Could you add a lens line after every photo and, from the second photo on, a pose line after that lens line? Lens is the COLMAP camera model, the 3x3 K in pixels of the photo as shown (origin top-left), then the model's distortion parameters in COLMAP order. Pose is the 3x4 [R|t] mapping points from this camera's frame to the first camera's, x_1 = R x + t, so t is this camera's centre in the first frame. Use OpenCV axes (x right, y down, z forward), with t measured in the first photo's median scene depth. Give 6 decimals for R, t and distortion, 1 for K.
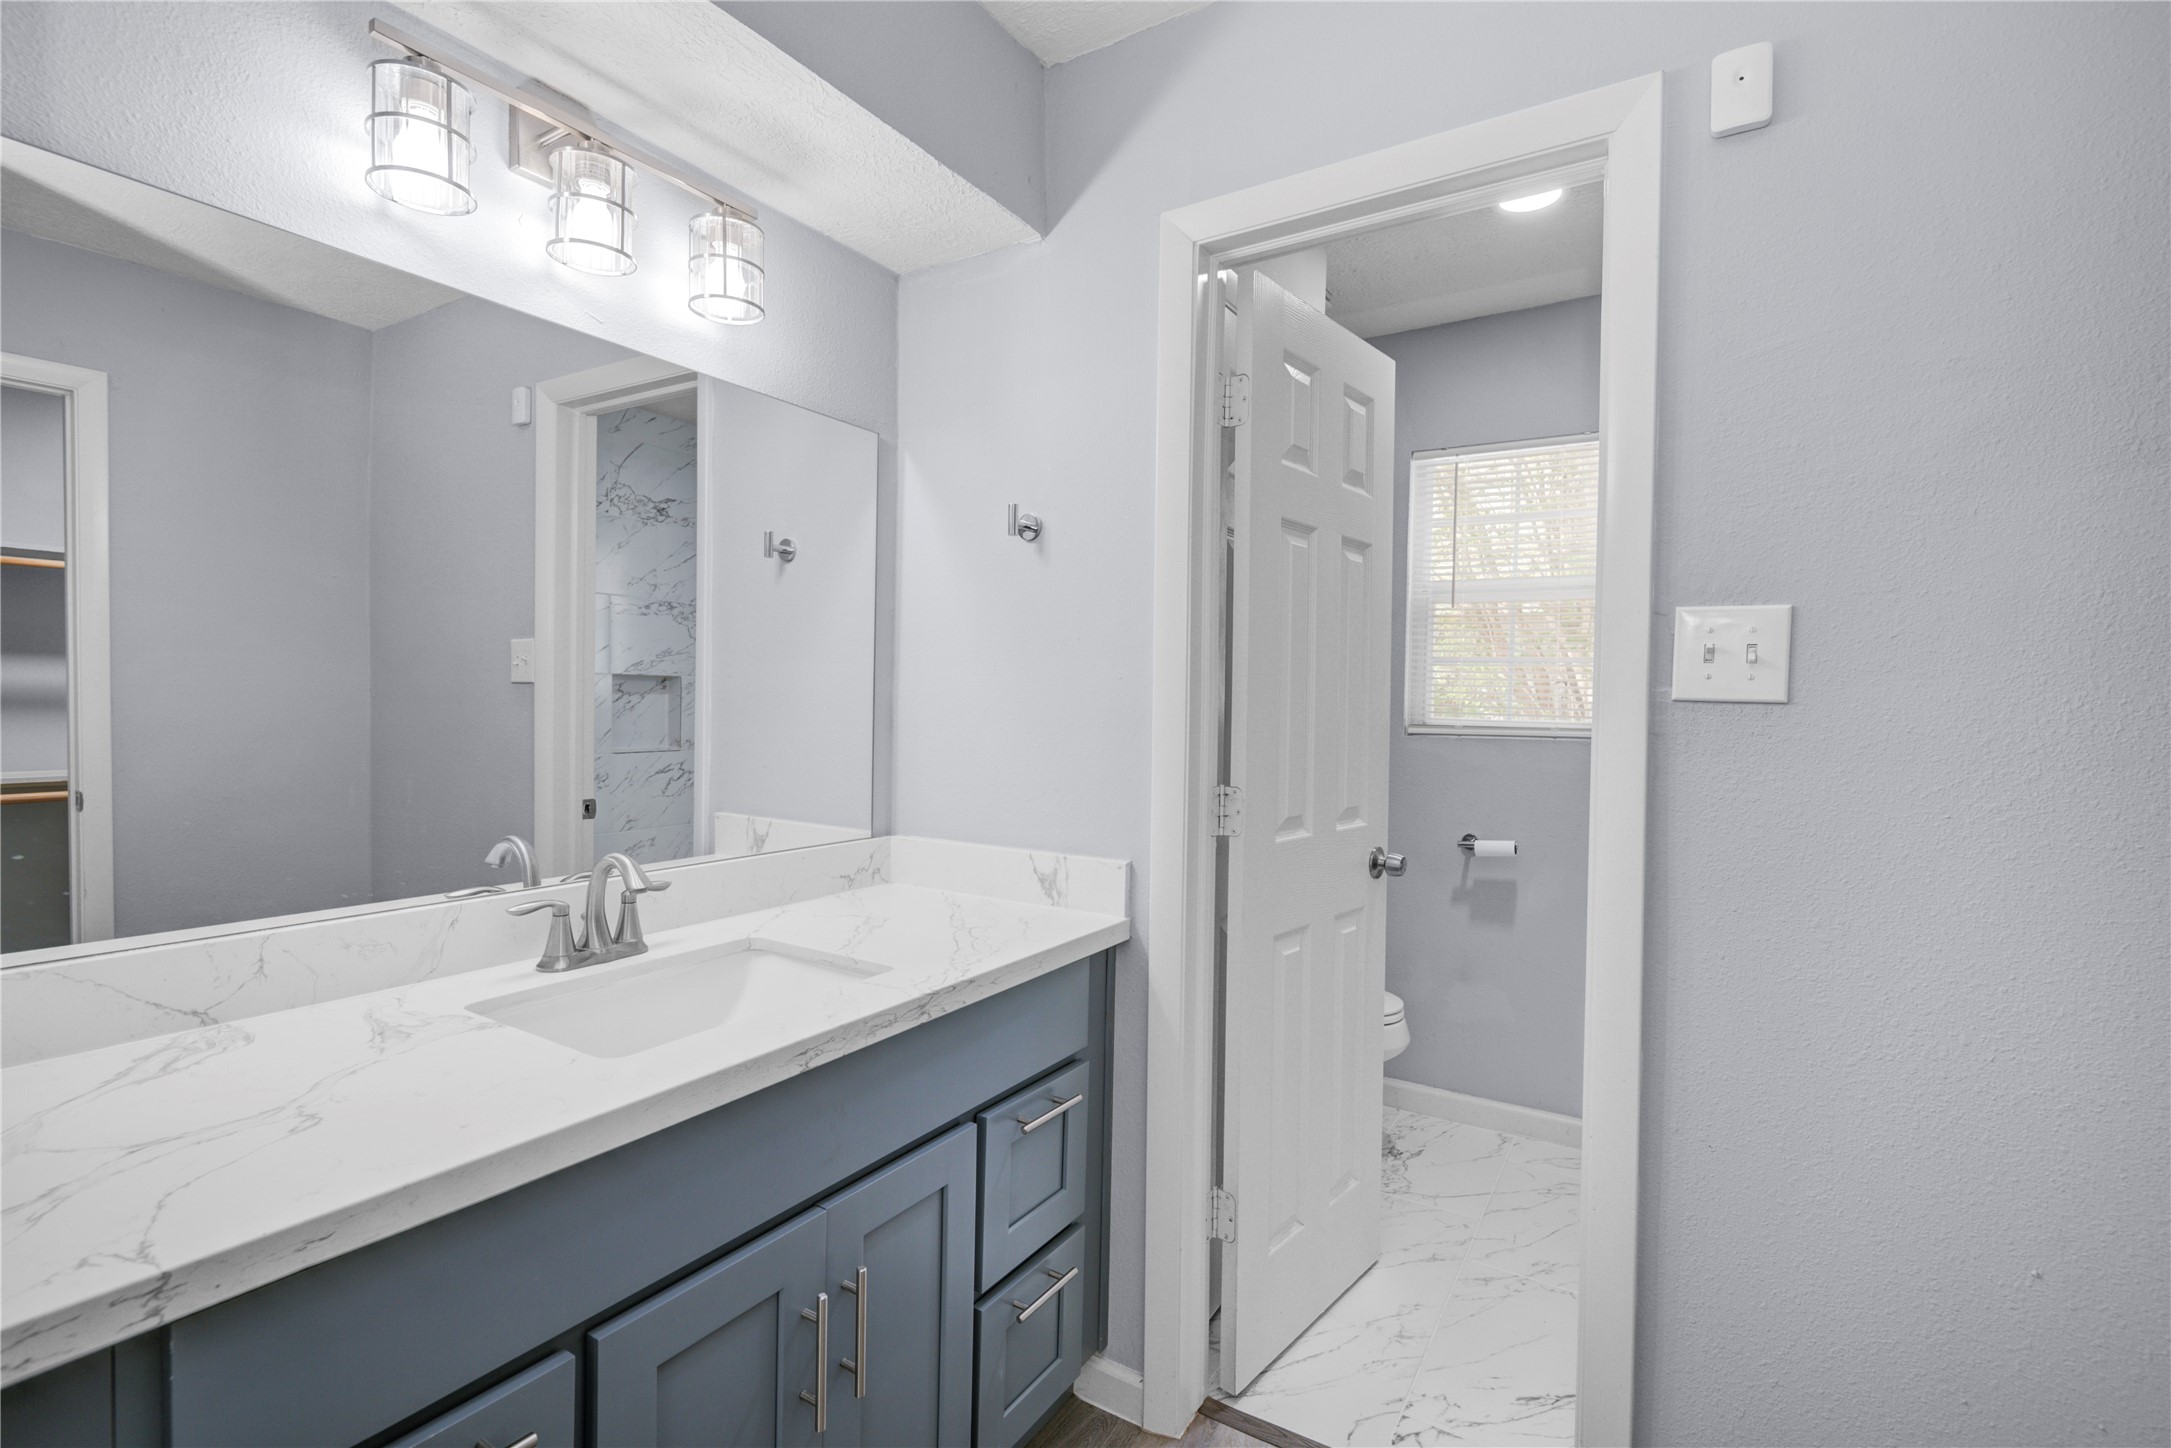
lens RADIAL K [[978.1, 0, 1085.5], [0, 978.1, 724.0], [0, 0, 1]] dist [0.007973, -0.007416]
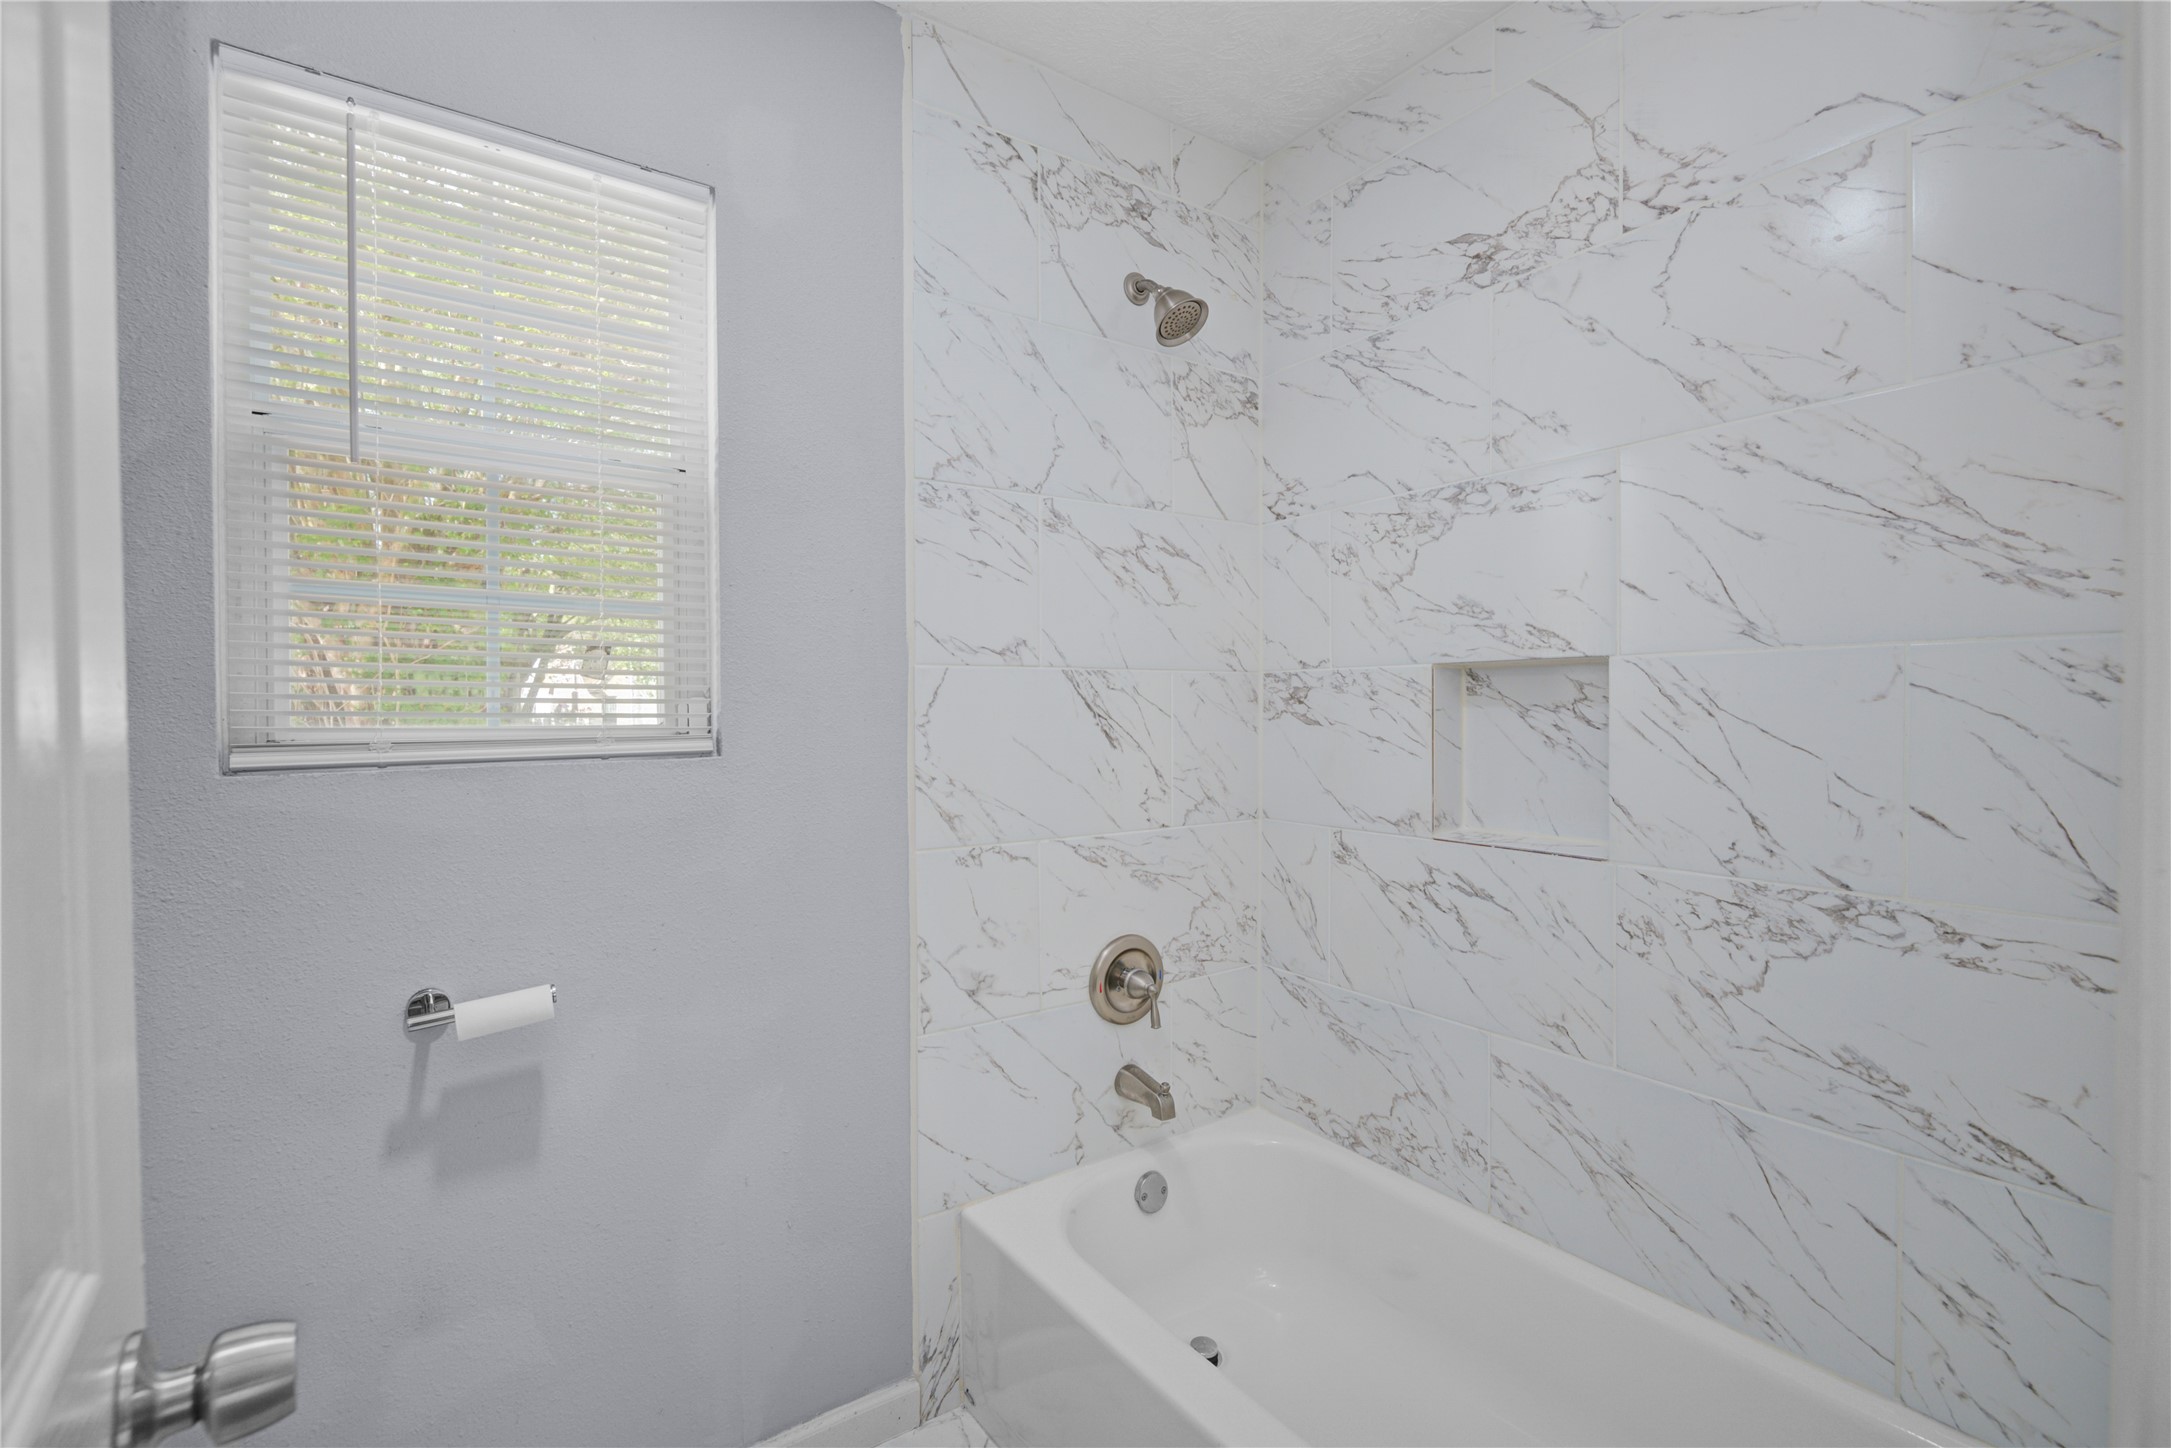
lens RADIAL K [[978.1, 0, 1085.5], [0, 978.1, 724.0], [0, 0, 1]] dist [0.007973, -0.007416]
pose [[0.384934, -0.014368, 0.922832, 0.102607], [0.021139, 0.999754, 0.006748, -0.002843], [-0.922702, 0.016910, 0.385143, 0.555507]]
